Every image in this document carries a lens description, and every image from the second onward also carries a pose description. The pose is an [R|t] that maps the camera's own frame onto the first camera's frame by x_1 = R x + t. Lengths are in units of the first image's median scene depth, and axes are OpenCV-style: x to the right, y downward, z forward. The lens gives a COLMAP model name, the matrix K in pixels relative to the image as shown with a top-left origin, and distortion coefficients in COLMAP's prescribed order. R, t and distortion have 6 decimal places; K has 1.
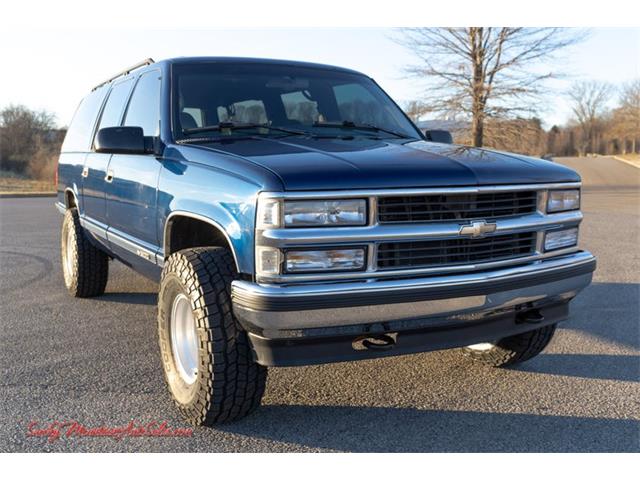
lens RADIAL K [[681.3, 0, 304.8], [0, 681.3, 276.3], [0, 0, 1]] dist [-0.045373, 0.000000]
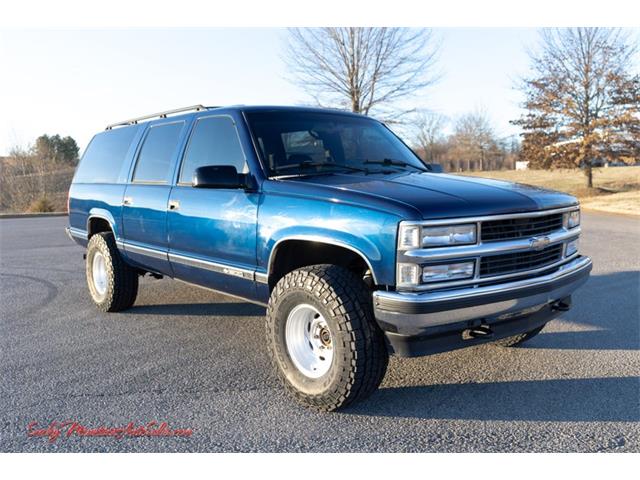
lens RADIAL K [[587.2, 0, 315.2], [0, 587.2, 261.0], [0, 0, 1]] dist [-0.051250, 0.016101]
pose [[0.978989, -0.041675, 0.199608, -0.322969], [0.047848, 0.998511, -0.026202, -0.020058], [-0.198219, 0.035202, 0.979525, -0.030931]]
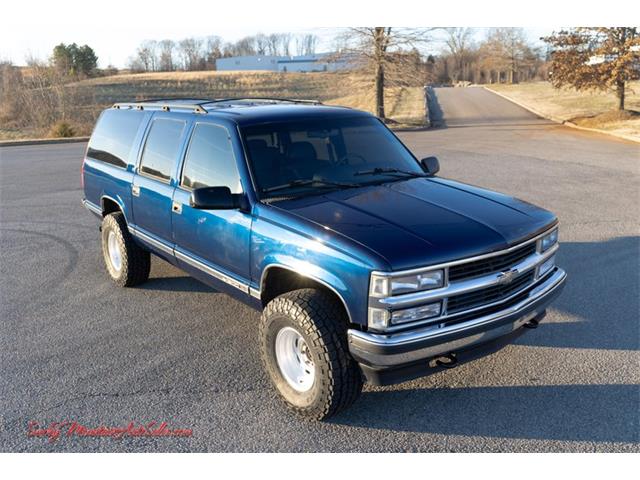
lens RADIAL K [[587.2, 0, 313.1], [0, 587.2, 269.1], [0, 0, 1]] dist [-0.051250, 0.016101]
pose [[0.986828, -0.067229, 0.147144, -0.263329], [0.047337, 0.989750, 0.134739, -0.214140], [-0.154694, -0.125998, 0.979895, -0.117919]]
